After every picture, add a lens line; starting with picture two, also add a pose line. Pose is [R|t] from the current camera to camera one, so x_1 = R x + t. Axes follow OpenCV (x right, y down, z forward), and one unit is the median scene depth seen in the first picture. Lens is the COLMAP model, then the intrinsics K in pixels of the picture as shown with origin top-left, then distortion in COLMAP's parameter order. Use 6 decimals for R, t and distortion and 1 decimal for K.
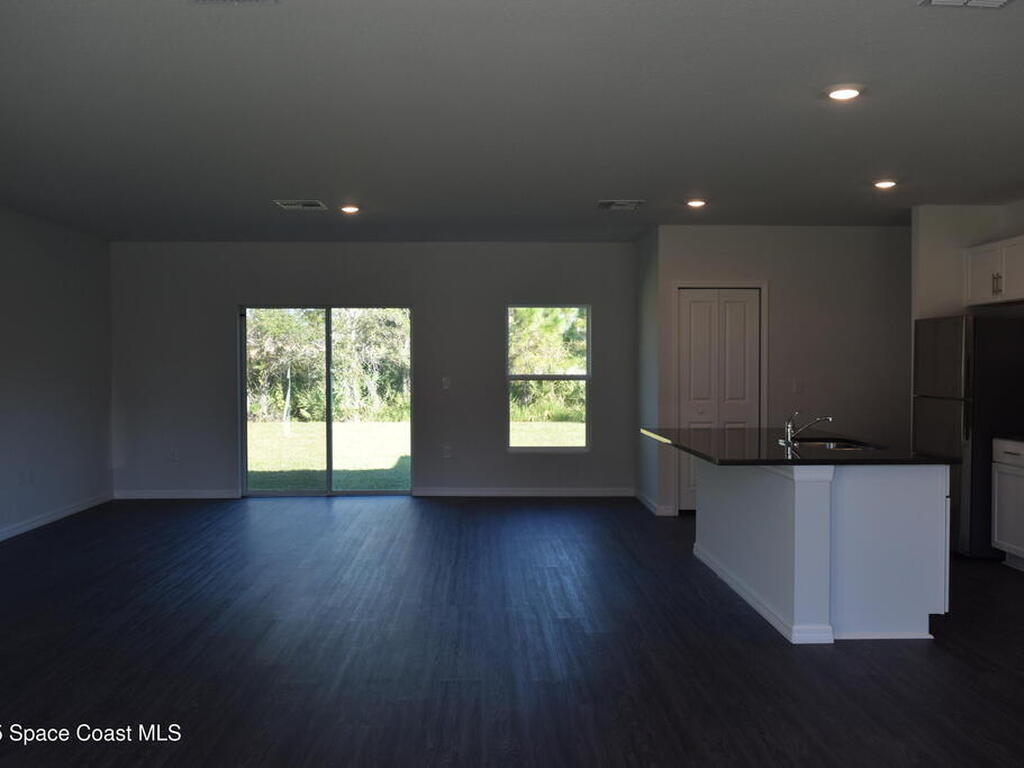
lens RADIAL K [[899.6, 0, 507.0], [0, 899.6, 384.4], [0, 0, 1]] dist [-0.020819, 0.012420]
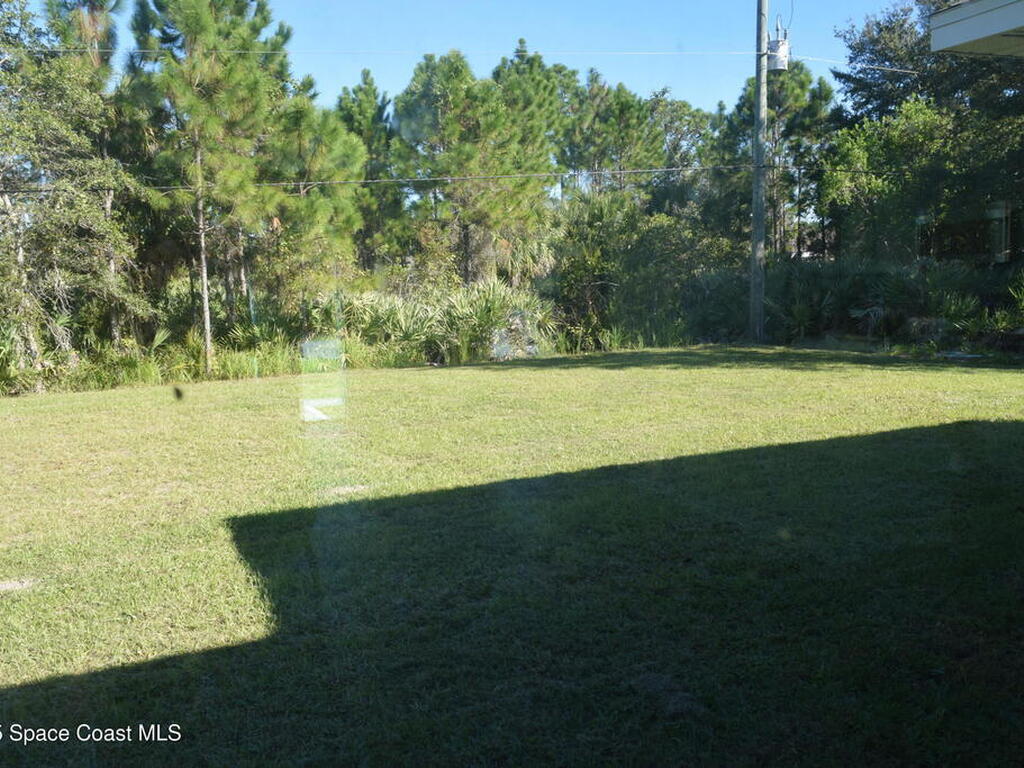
lens RADIAL K [[899.6, 0, 509.8], [0, 899.6, 380.3], [0, 0, 1]] dist [-0.020819, 0.012420]
pose [[0.944763, -0.077796, 0.318388, -0.055721], [0.050167, 0.994299, 0.094089, -0.009096], [-0.323893, -0.072919, 0.943280, 0.303132]]
